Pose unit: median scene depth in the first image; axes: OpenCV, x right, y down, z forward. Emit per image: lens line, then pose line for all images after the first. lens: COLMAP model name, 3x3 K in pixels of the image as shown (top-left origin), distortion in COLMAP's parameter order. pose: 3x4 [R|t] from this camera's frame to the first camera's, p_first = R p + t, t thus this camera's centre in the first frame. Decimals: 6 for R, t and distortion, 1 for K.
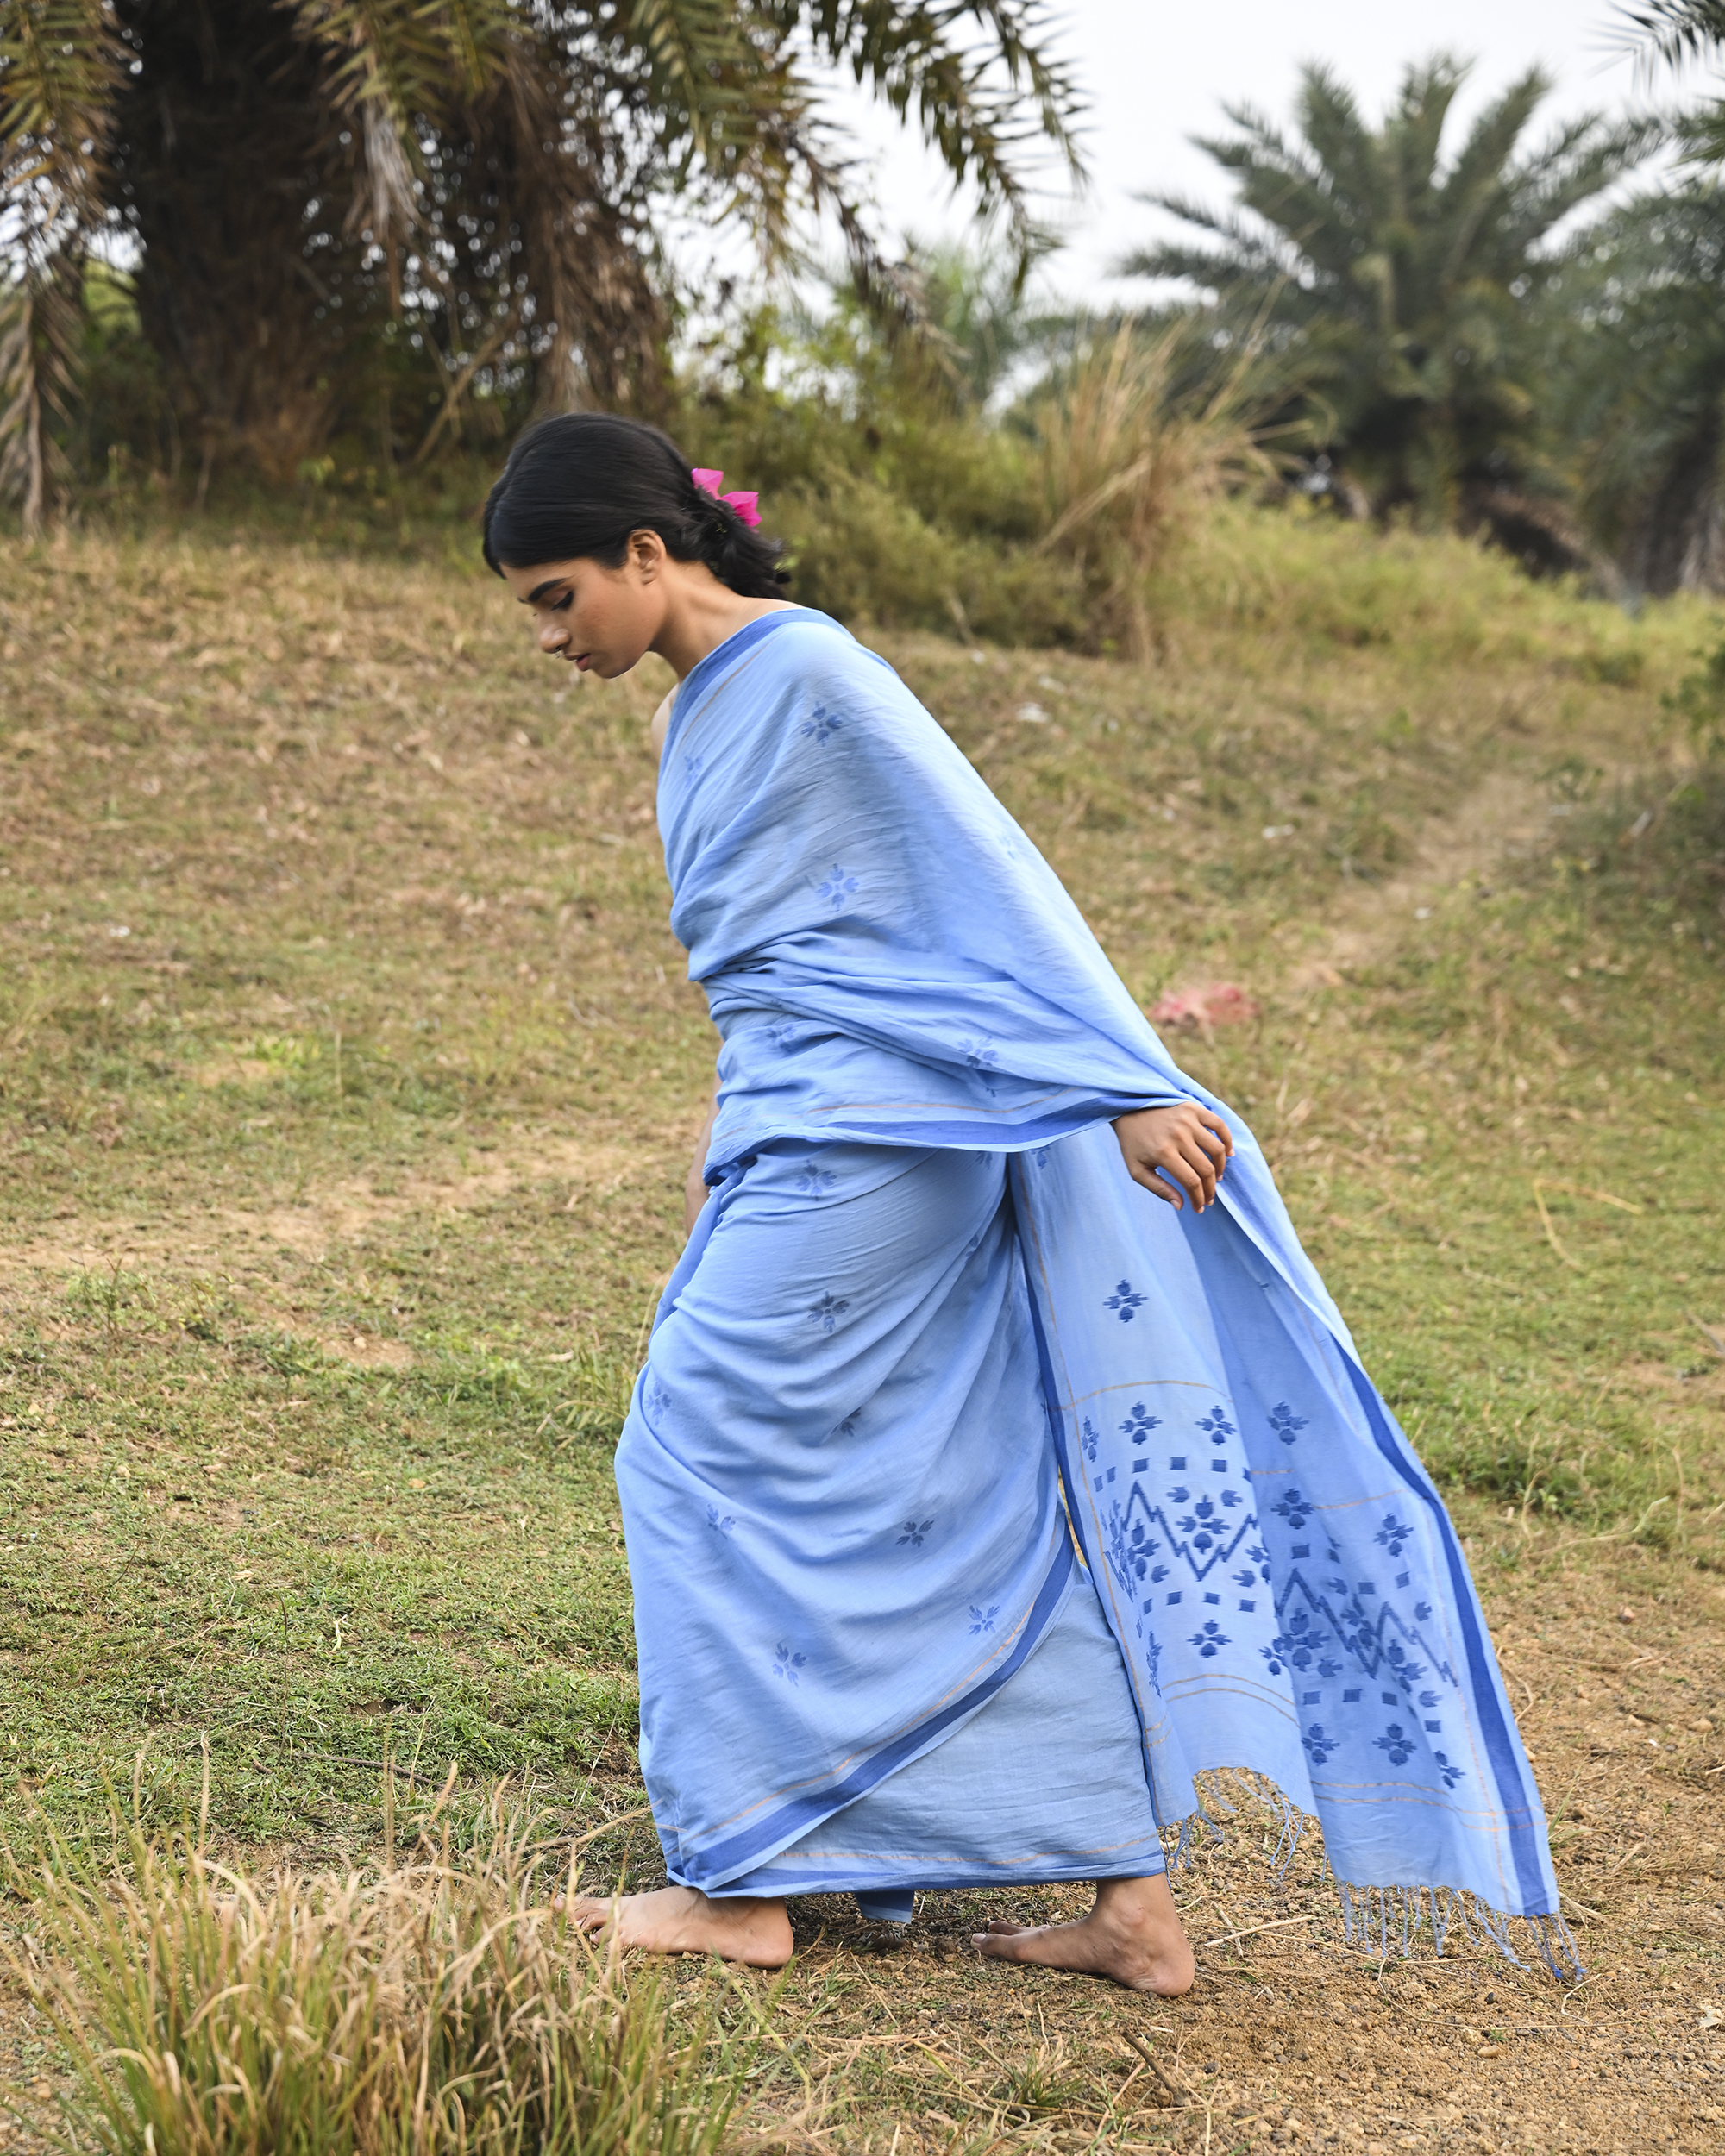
lens RADIAL K [[4602.9, 0, 862.5], [0, 4602.9, 1078.0], [0, 0, 1]] dist [0.008953, -0.172932]
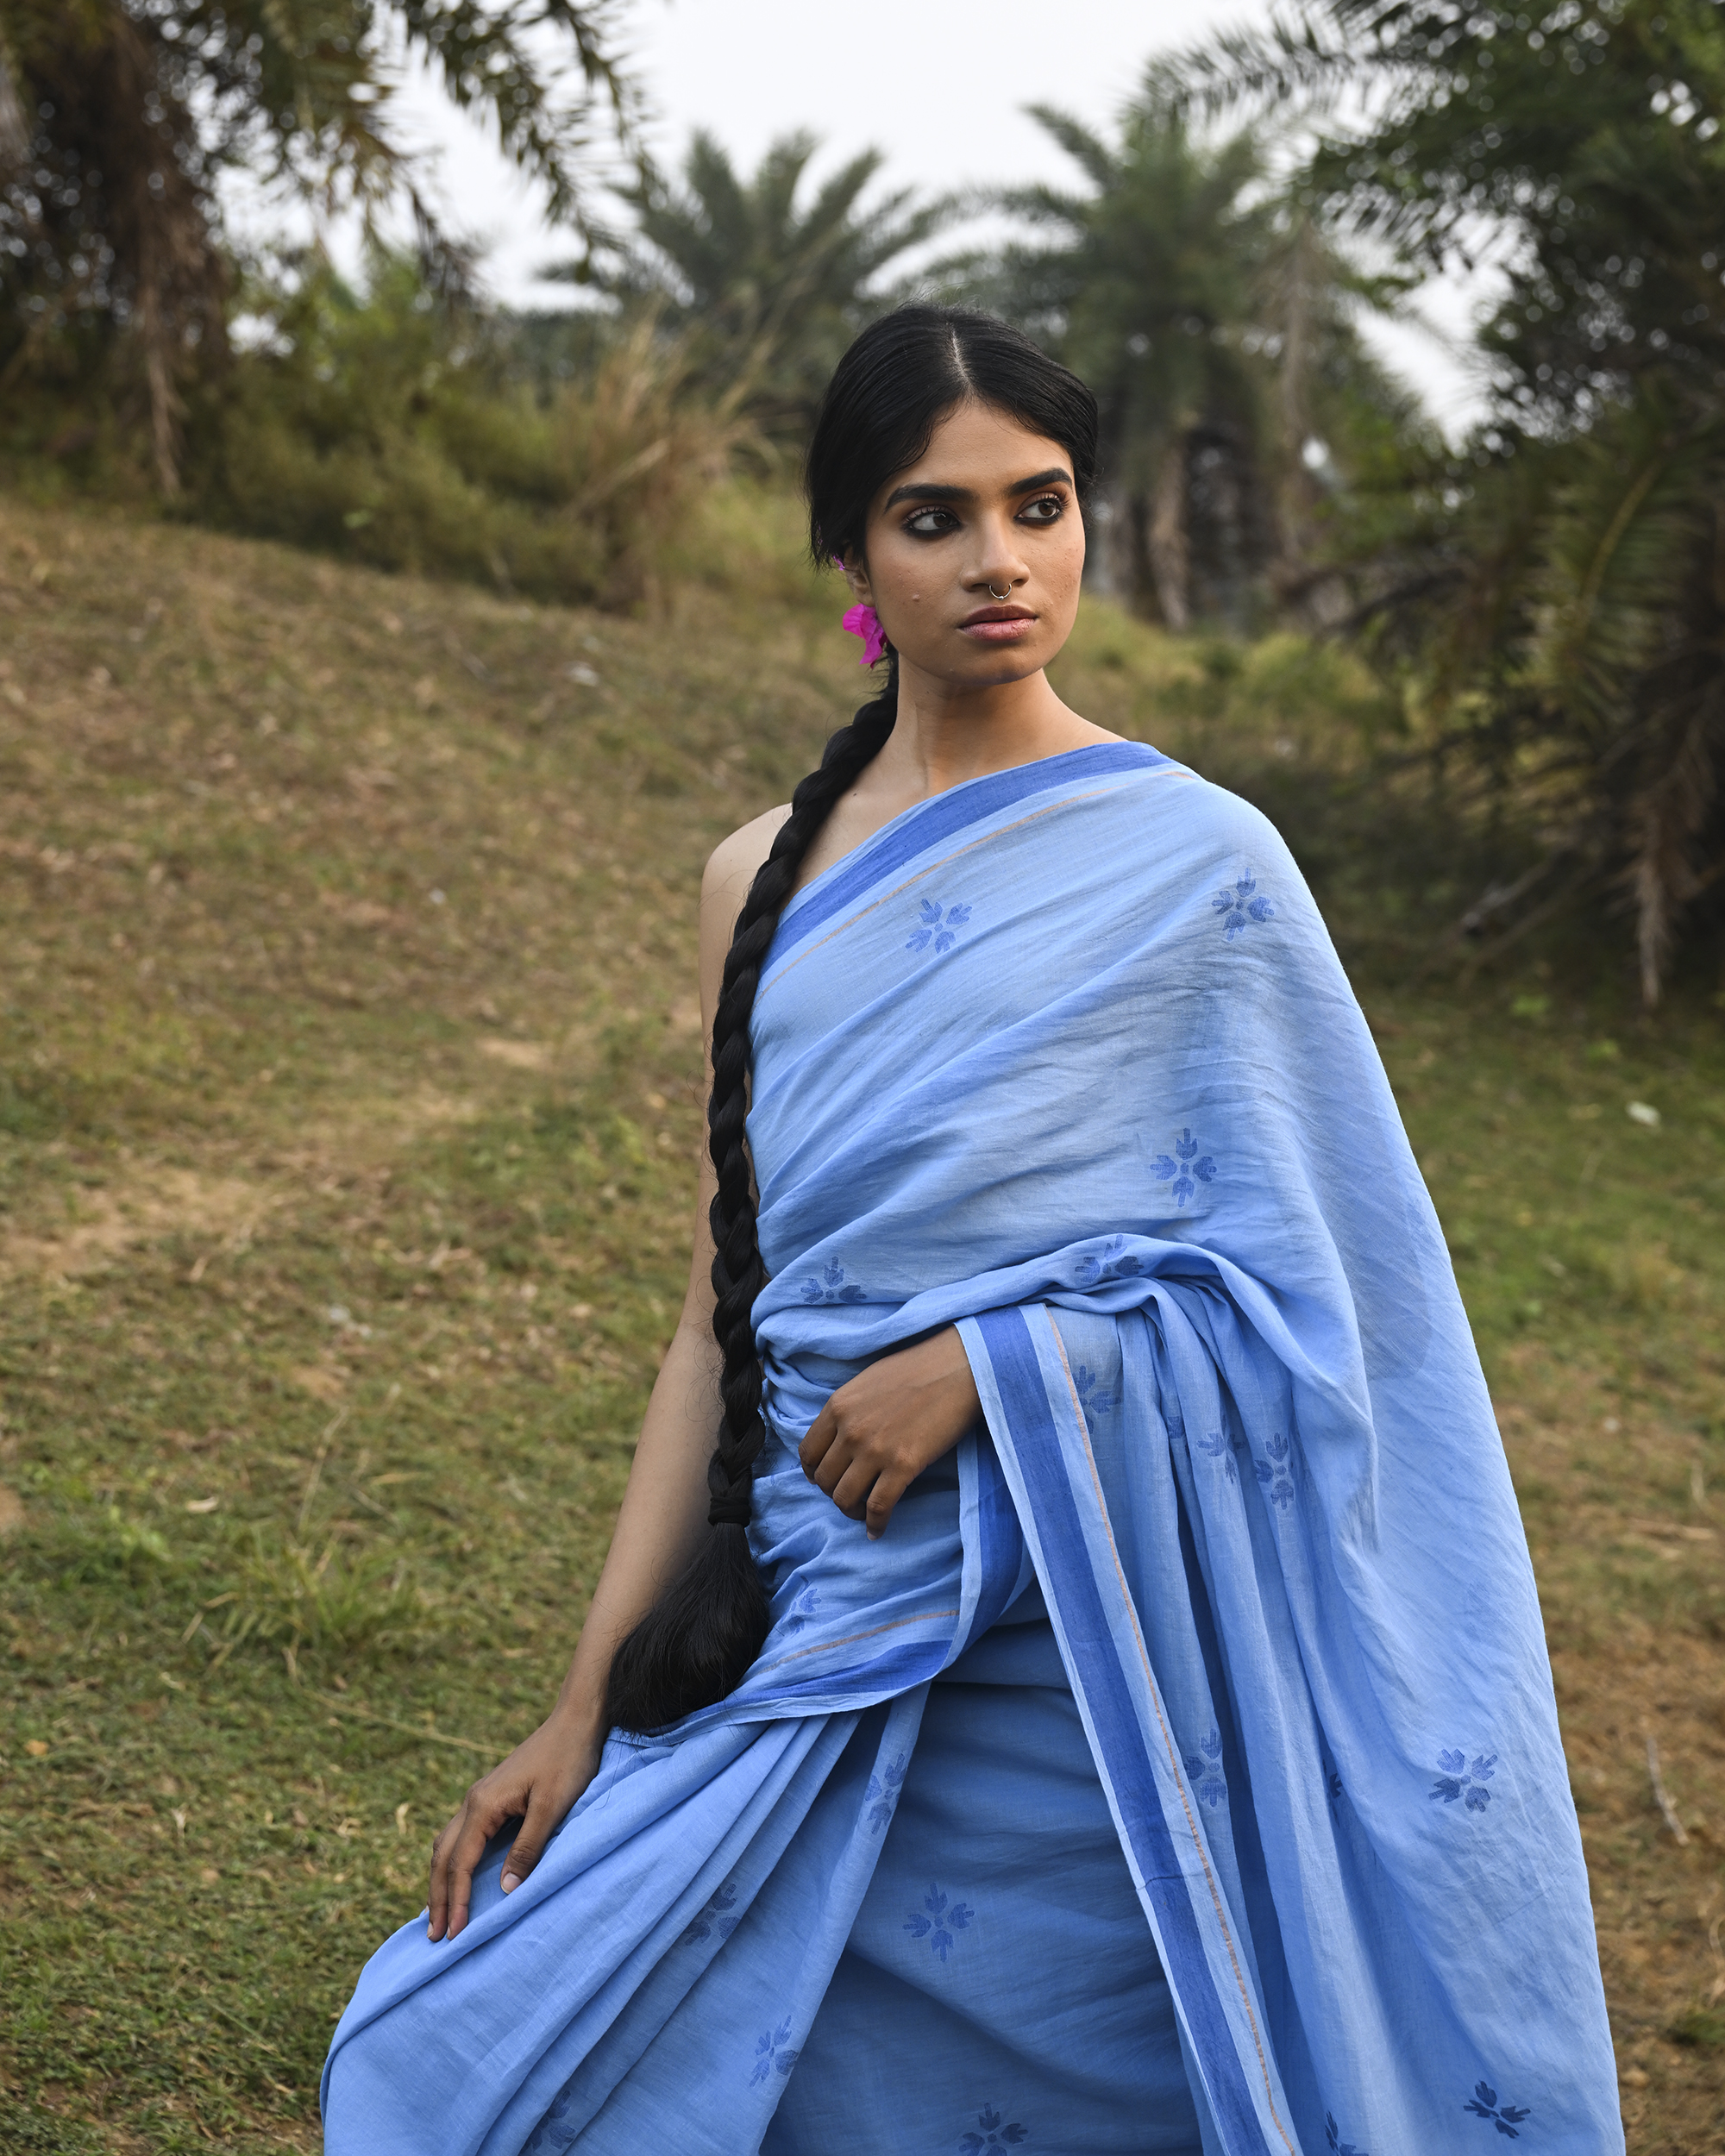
lens RADIAL K [[3665.7, 0, 861.0], [0, 3665.7, 834.4], [0, 0, 1]] dist [-0.016337, 0.063448]
pose [[0.986887, 0.056072, 0.151360, -0.034559], [-0.052369, 0.998225, -0.028350, -0.029220], [-0.152681, 0.020052, 0.988072, 0.208979]]
